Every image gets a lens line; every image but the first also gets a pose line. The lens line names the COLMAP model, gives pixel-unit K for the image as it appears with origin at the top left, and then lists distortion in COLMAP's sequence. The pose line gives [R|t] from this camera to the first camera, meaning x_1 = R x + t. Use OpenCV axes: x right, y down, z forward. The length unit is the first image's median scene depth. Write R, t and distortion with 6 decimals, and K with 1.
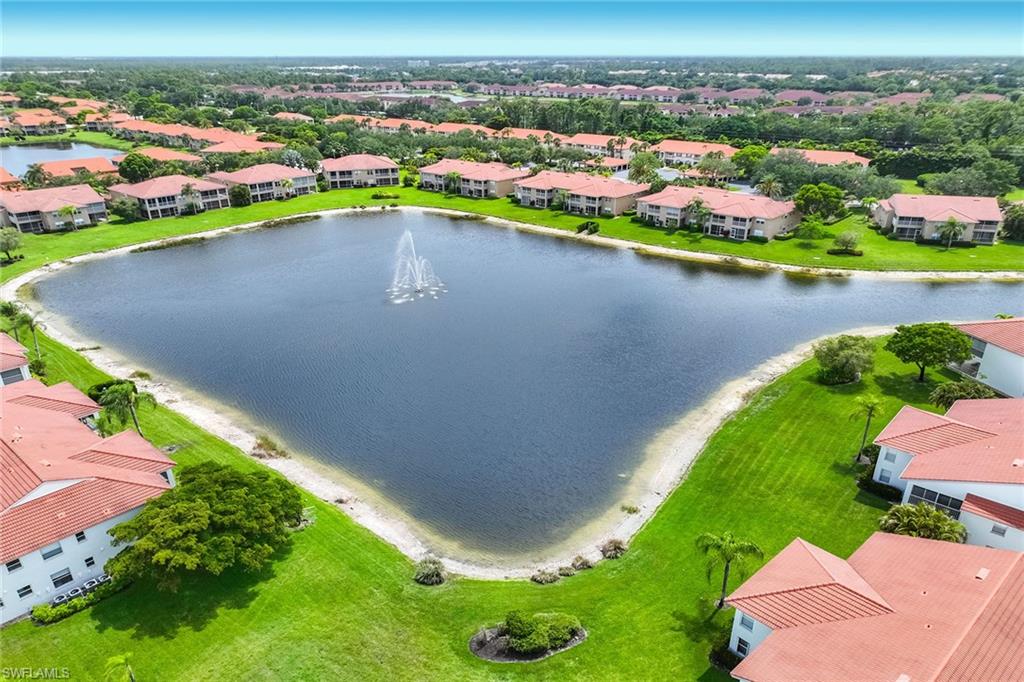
lens RADIAL K [[724.4, 0, 514.0], [0, 724.4, 378.4], [0, 0, 1]] dist [0.004730, 0.012829]
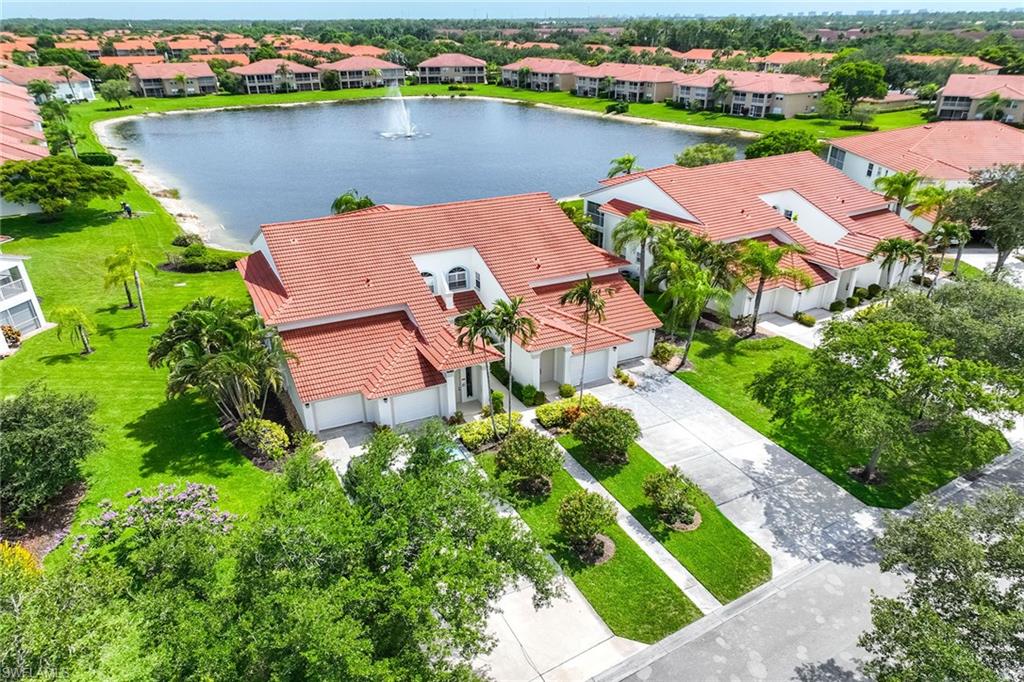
lens RADIAL K [[724.4, 0, 514.0], [0, 724.4, 378.4], [0, 0, 1]] dist [0.004730, 0.012829]
pose [[0.959964, 0.121874, -0.252223, 0.250183], [-0.111634, 0.992250, 0.054576, 0.119963], [0.256920, -0.024235, 0.966129, -0.023630]]
